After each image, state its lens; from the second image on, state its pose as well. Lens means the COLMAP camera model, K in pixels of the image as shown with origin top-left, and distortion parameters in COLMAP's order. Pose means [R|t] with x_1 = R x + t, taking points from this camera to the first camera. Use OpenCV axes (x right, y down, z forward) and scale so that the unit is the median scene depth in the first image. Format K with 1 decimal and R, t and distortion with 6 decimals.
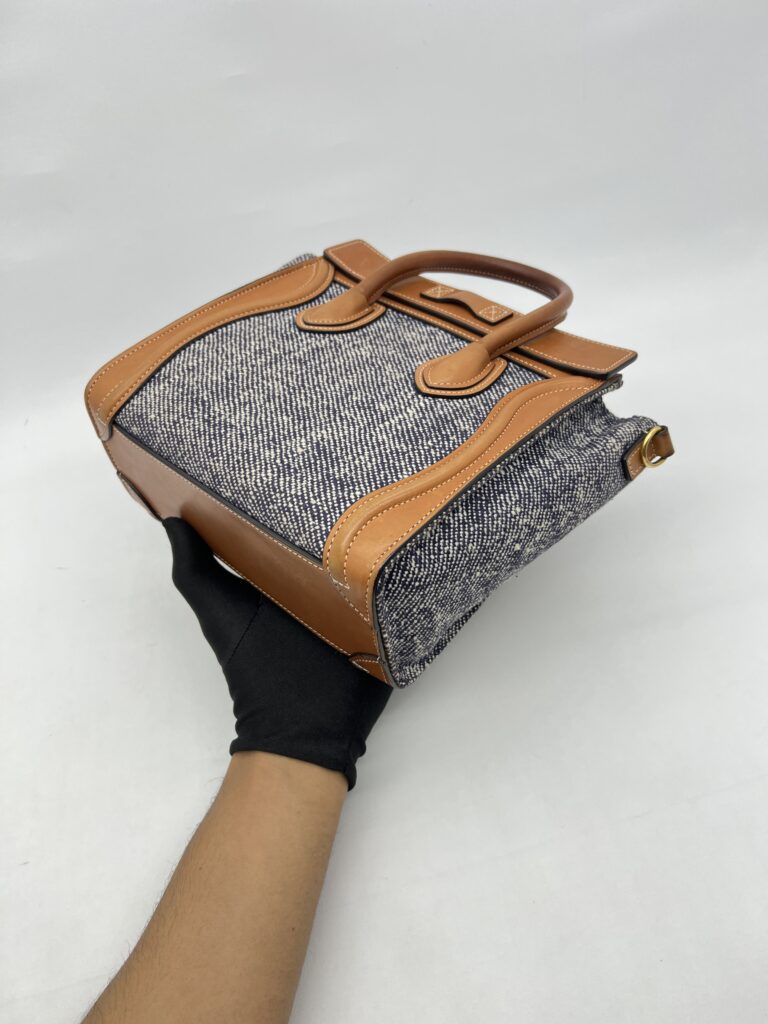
lens RADIAL K [[781.9, 0, 377.5], [0, 781.9, 511.7], [0, 0, 1]] dist [0.112310, -0.001770]
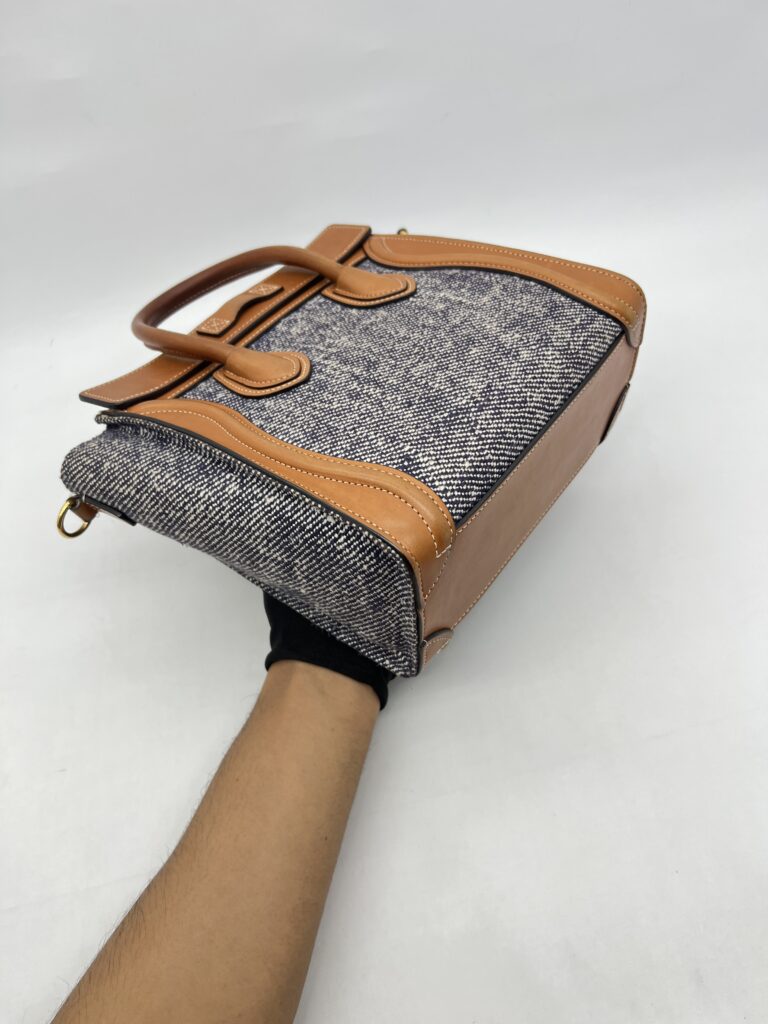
lens RADIAL K [[781.9, 0, 377.5], [0, 781.9, 511.7], [0, 0, 1]] dist [0.112310, -0.001770]
pose [[-0.069760, -0.684244, 0.725909, -0.975365], [0.800815, 0.395495, 0.449754, -0.587301], [-0.594835, 0.612694, 0.520363, 0.689417]]
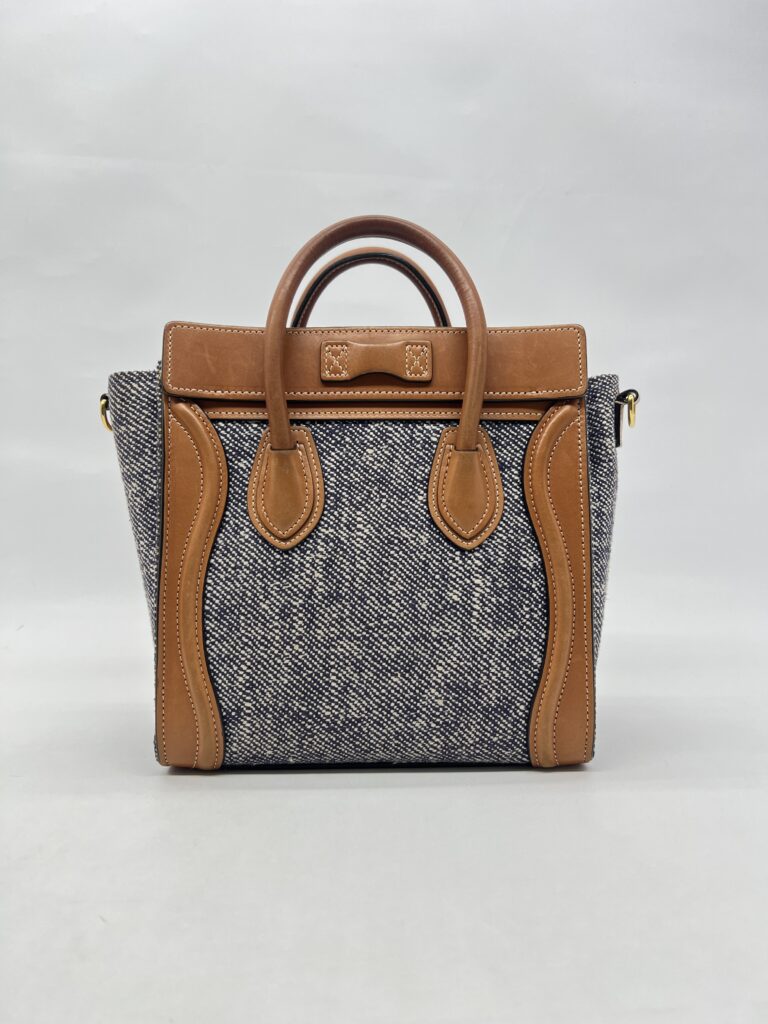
lens RADIAL K [[781.9, 0, 377.5], [0, 781.9, 511.7], [0, 0, 1]] dist [0.112310, -0.001770]
pose [[0.741570, -0.667705, 0.065149, -0.058931], [0.445692, 0.562912, 0.696053, -0.944571], [-0.501431, -0.487136, 0.715029, 0.414601]]
